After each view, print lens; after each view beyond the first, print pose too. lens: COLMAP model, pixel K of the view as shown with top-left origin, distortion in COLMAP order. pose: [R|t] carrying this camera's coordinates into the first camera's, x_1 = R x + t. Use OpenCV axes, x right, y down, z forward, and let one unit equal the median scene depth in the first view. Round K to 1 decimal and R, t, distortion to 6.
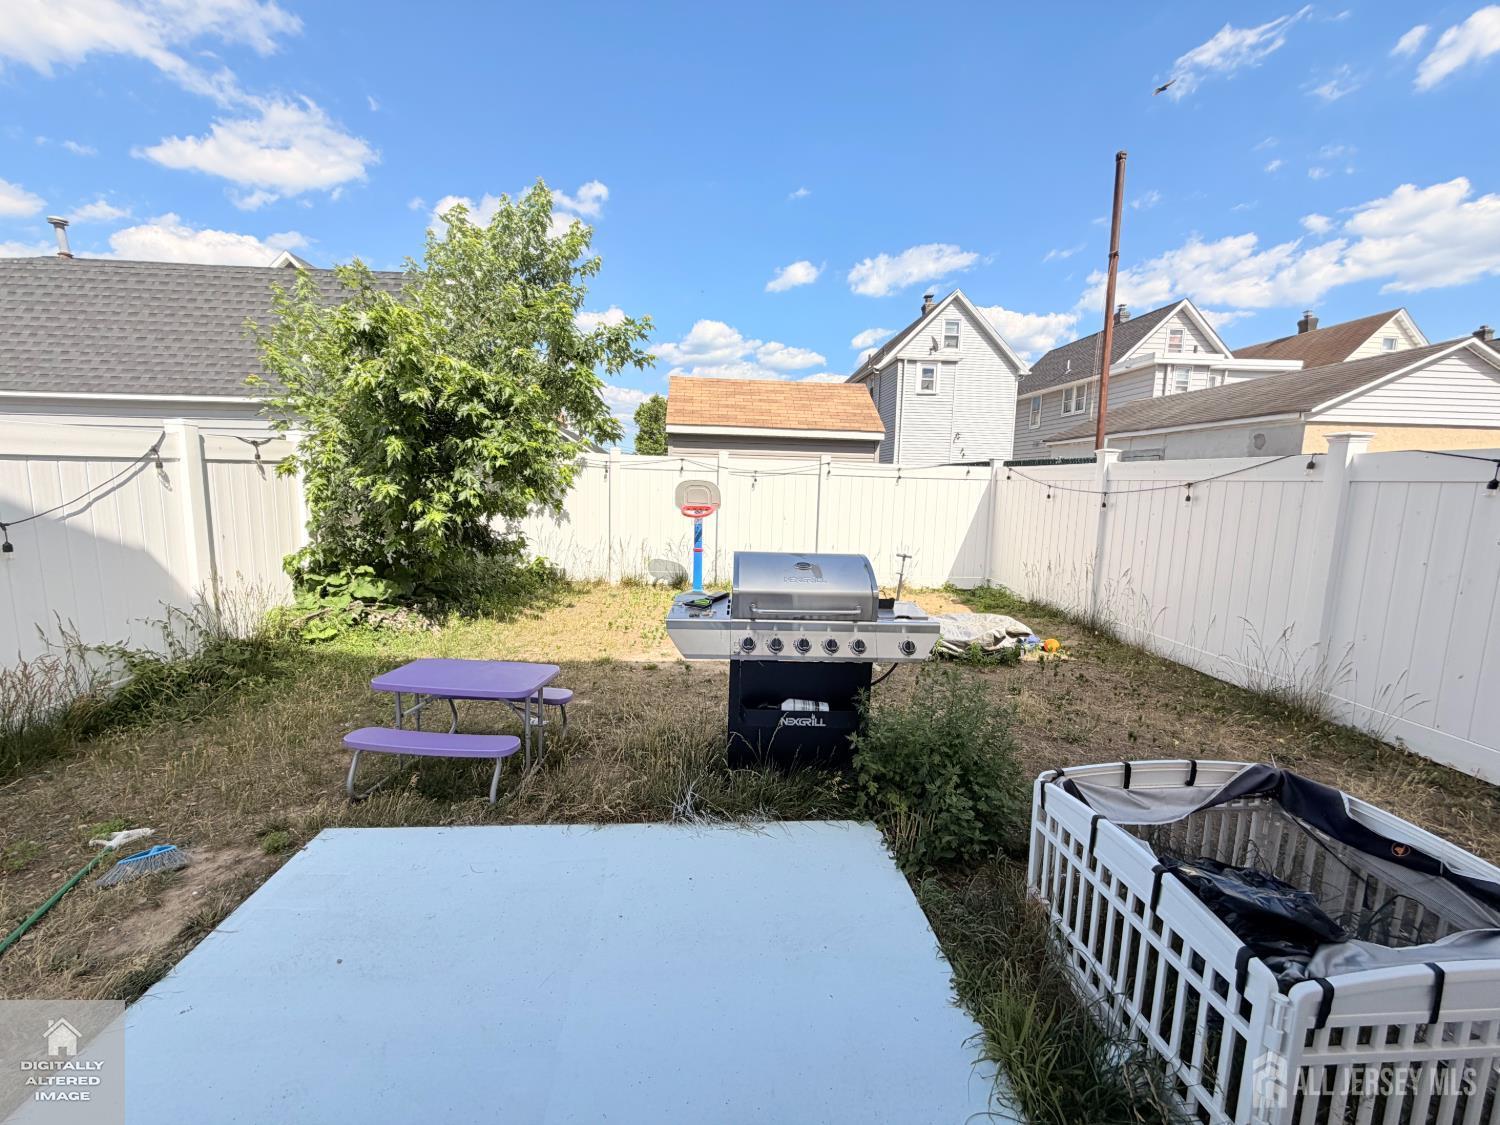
lens RADIAL K [[598.6, 0, 746.1], [0, 598.6, 556.8], [0, 0, 1]] dist [0.001076, 0.000577]
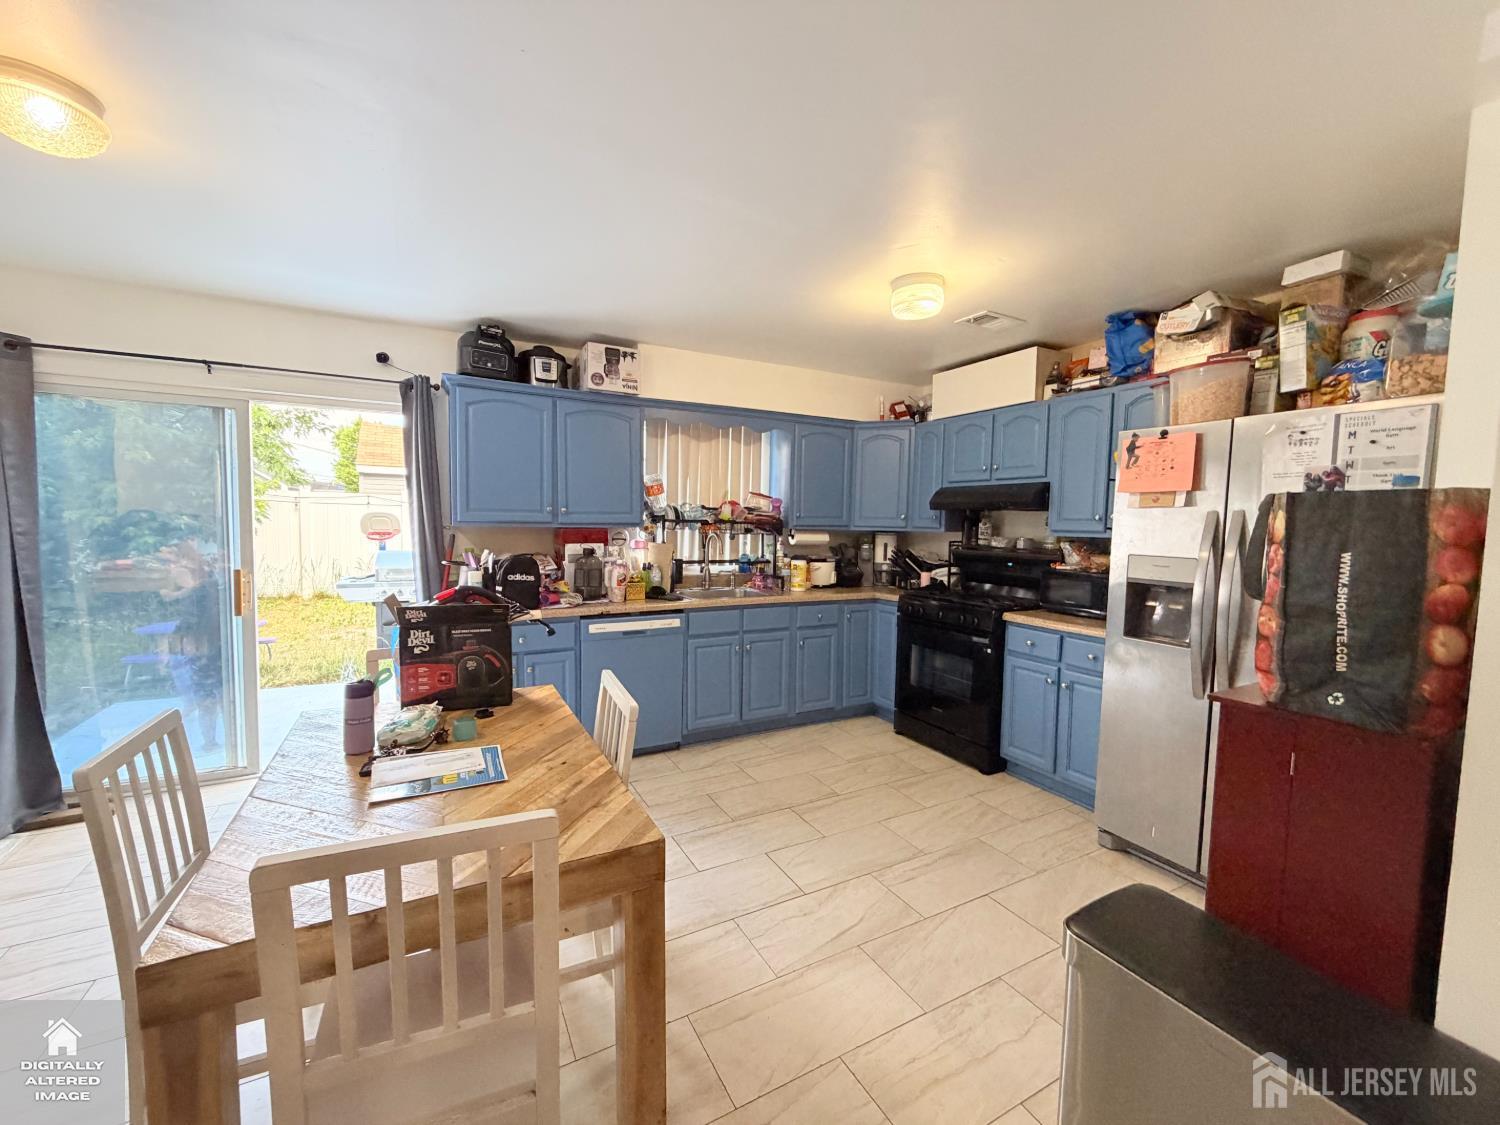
lens RADIAL K [[598.6, 0, 745.2], [0, 598.6, 562.0], [0, 0, 1]] dist [0.001076, 0.000577]
pose [[0.915518, -0.031607, 0.401033, 0.195235], [0.048317, 0.998331, -0.031620, 0.099764], [-0.399364, 0.048325, 0.915518, -0.840823]]
